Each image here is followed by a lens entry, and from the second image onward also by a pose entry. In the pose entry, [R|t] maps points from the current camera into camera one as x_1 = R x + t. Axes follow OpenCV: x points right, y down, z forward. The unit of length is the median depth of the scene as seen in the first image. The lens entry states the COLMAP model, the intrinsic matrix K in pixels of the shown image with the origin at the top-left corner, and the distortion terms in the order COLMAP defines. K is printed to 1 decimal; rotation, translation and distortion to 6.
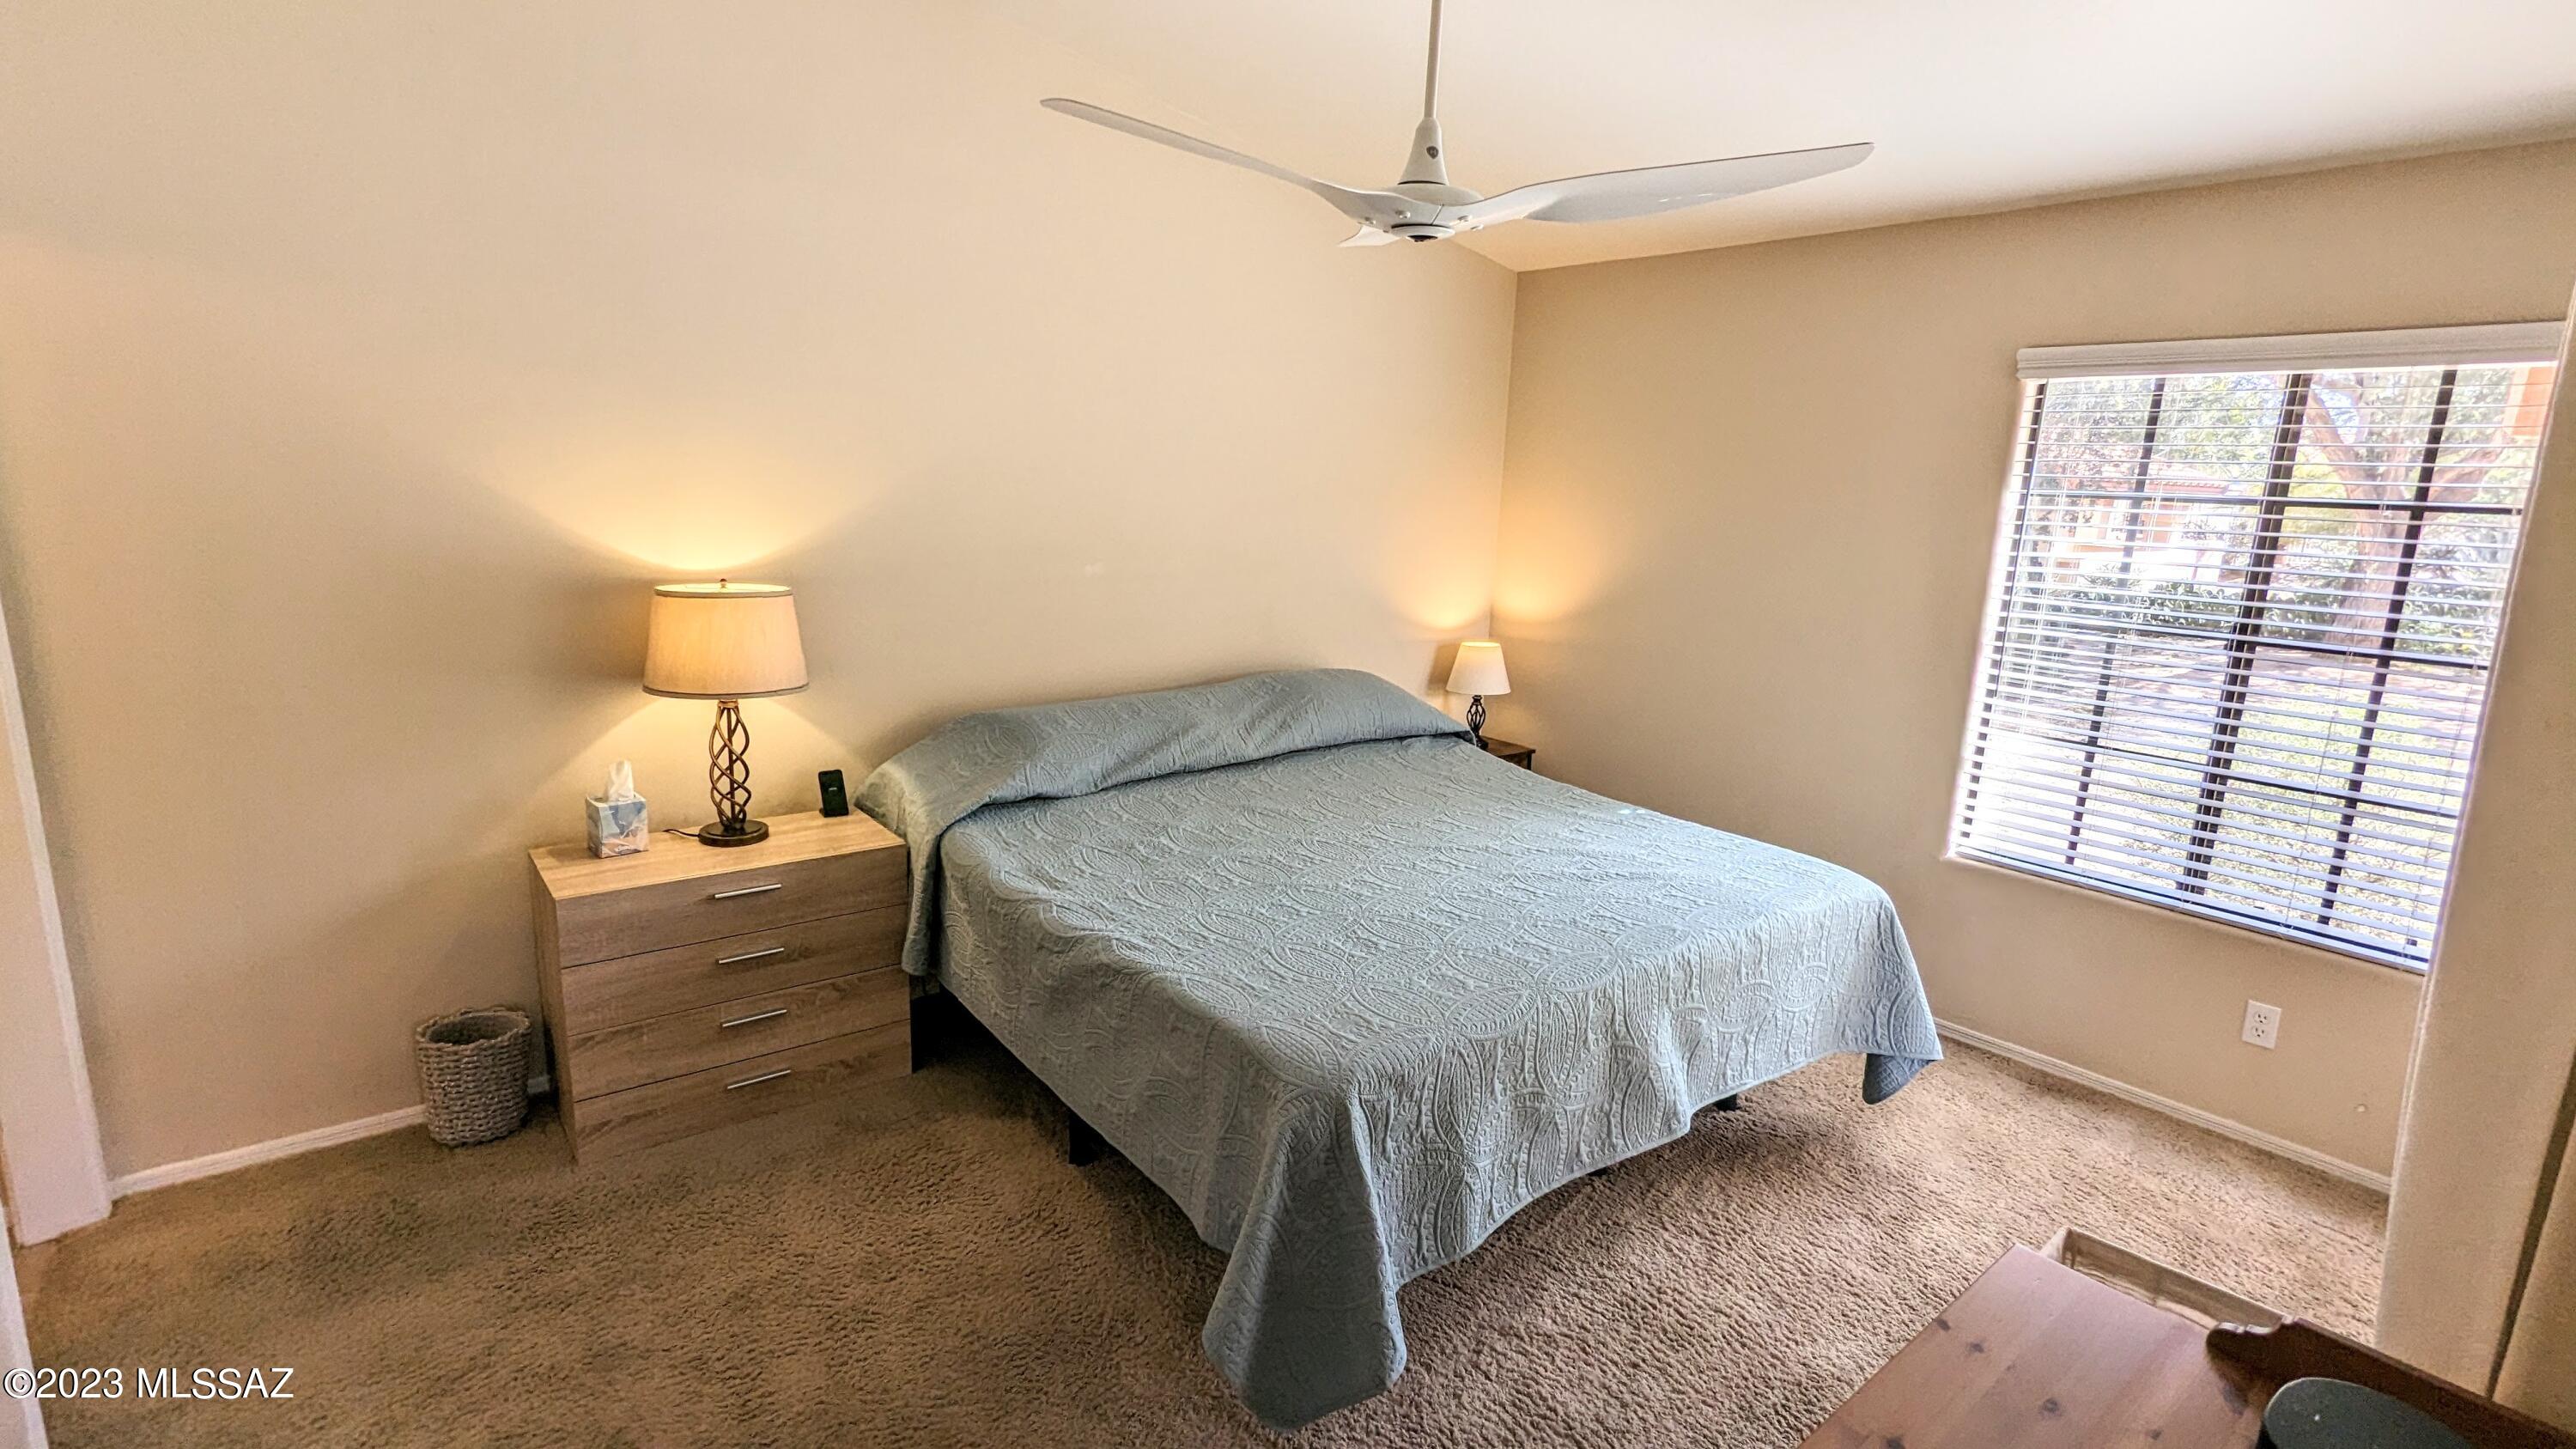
lens RADIAL K [[1214.3, 0, 1282.2], [0, 1214.3, 726.1], [0, 0, 1]] dist [-0.002876, 0.001865]
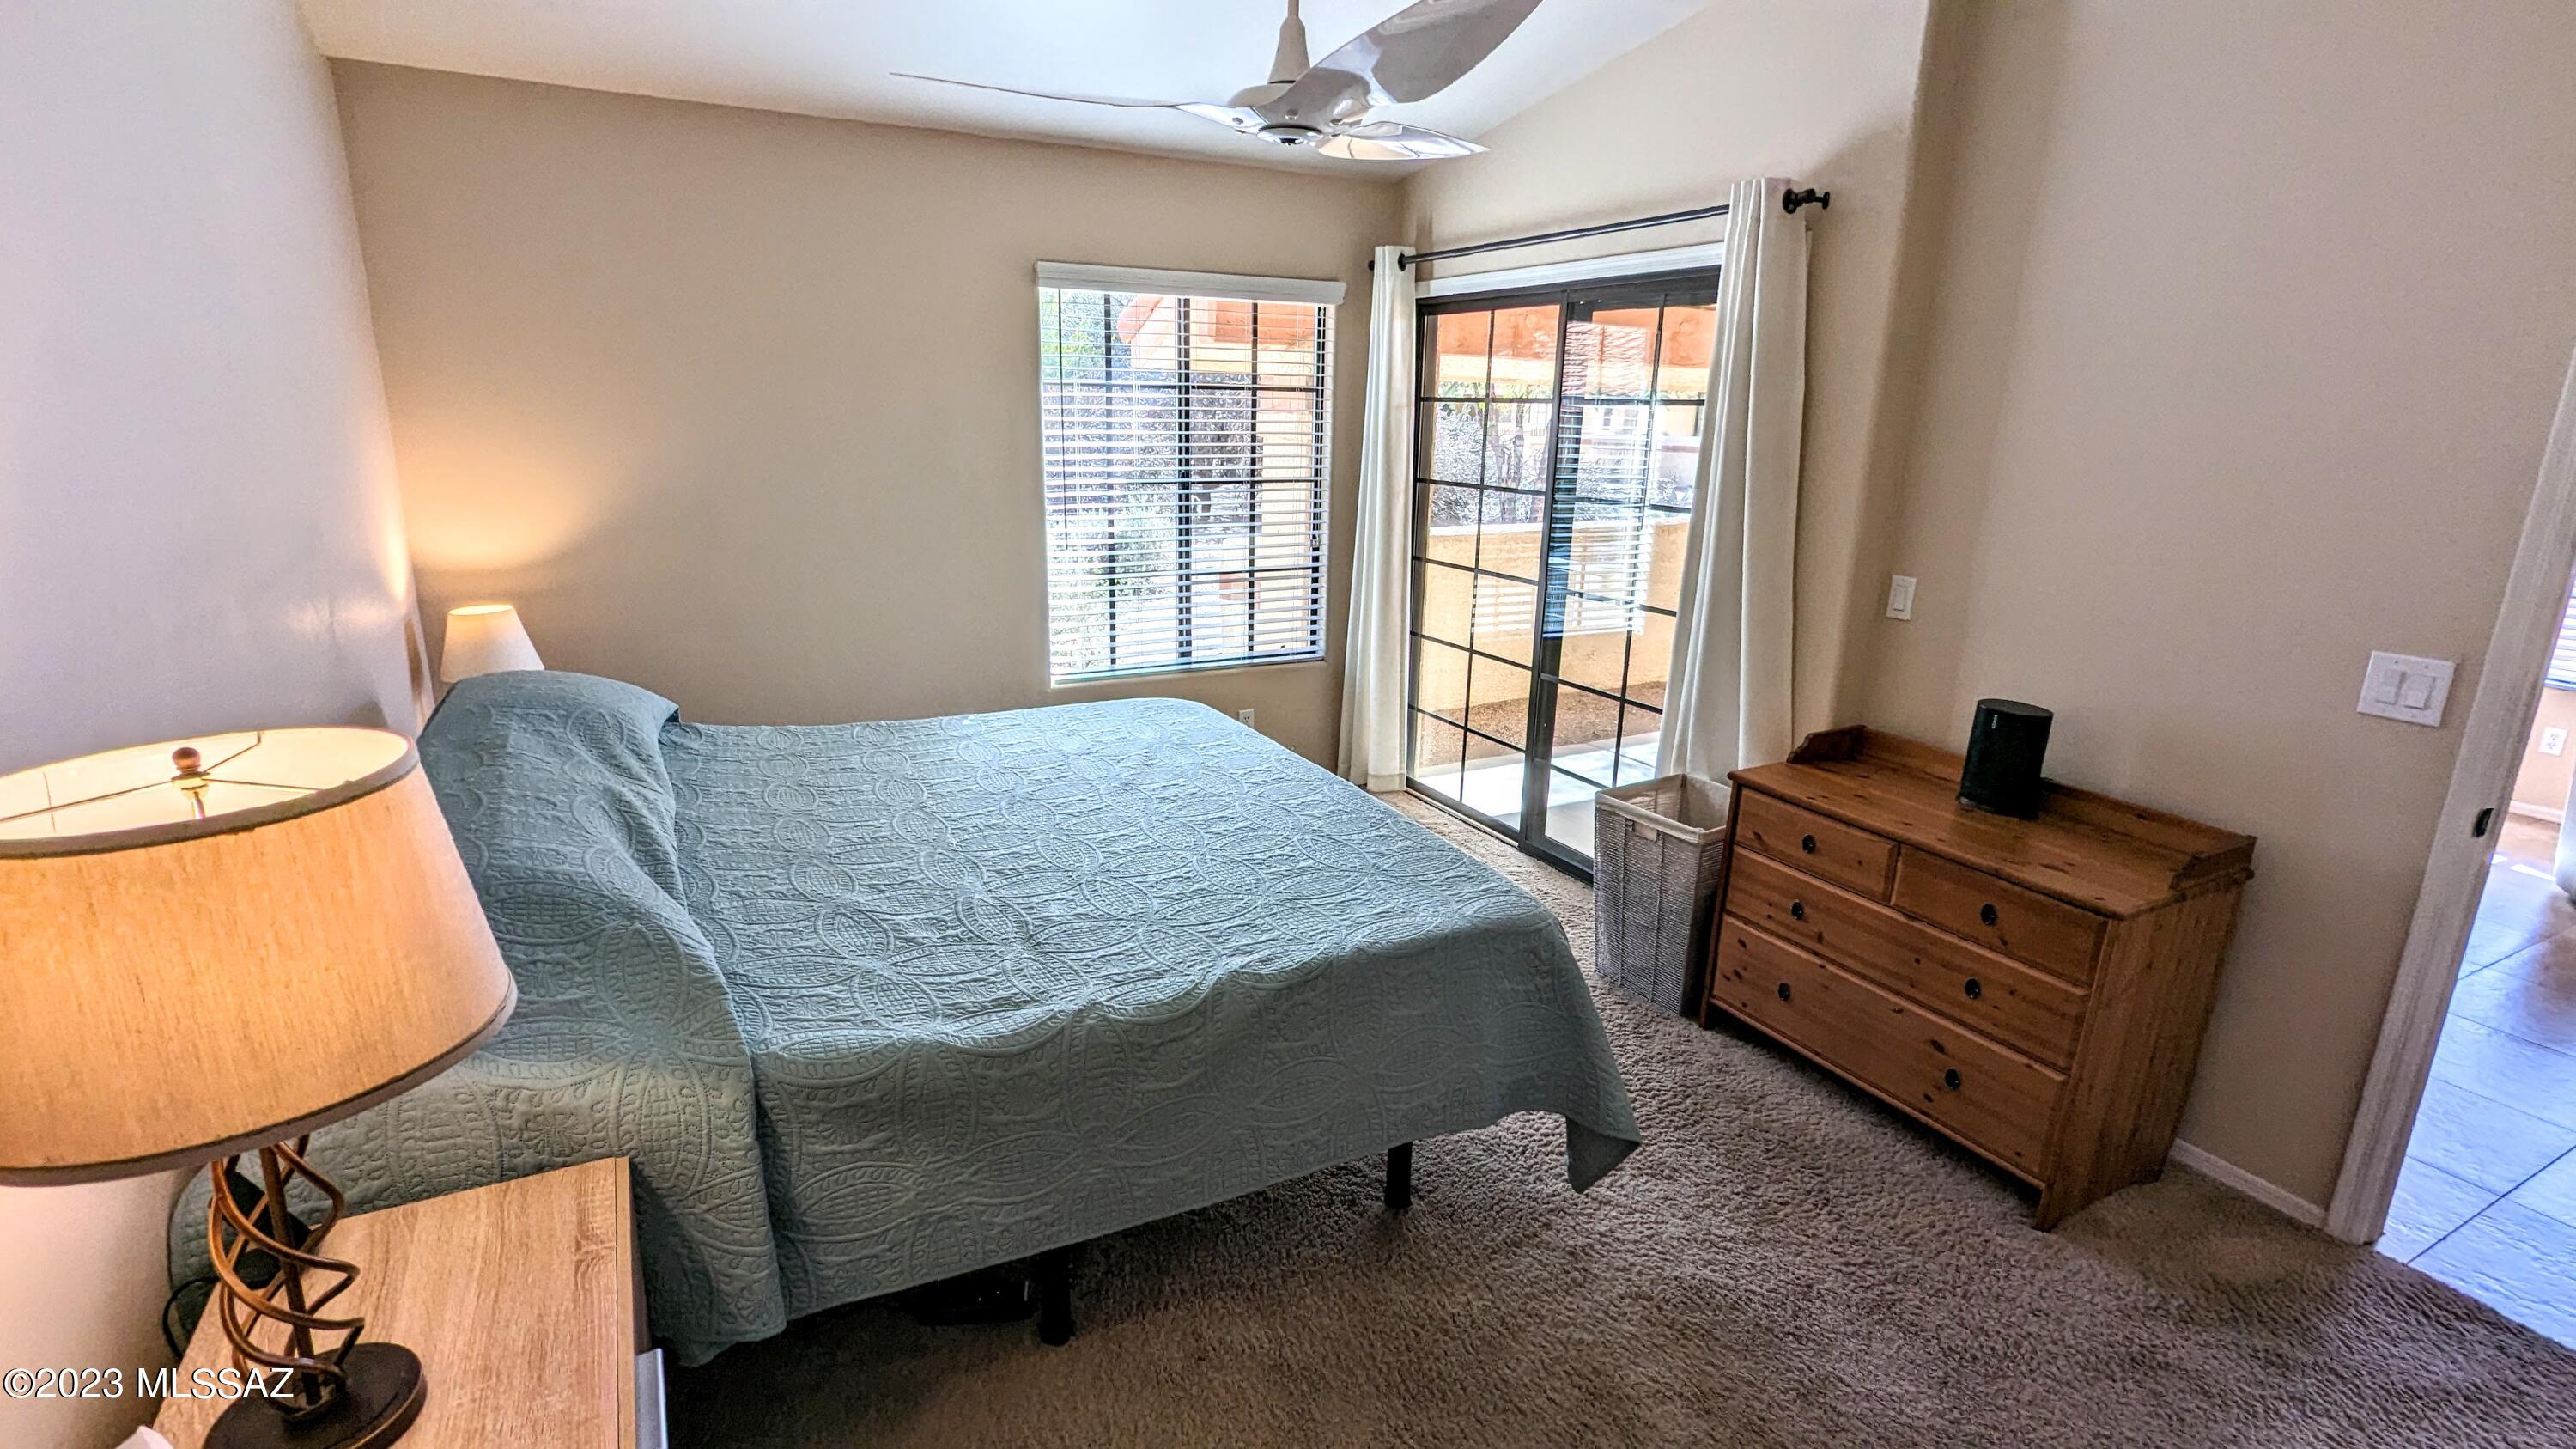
lens RADIAL K [[1214.3, 0, 1283.8], [0, 1214.3, 726.4], [0, 0, 1]] dist [-0.002876, 0.001865]
pose [[0.173546, -0.290503, 0.941005, -0.681438], [0.187460, 0.947778, 0.258021, -0.149649], [-0.966820, 0.131622, 0.218940, 0.603907]]
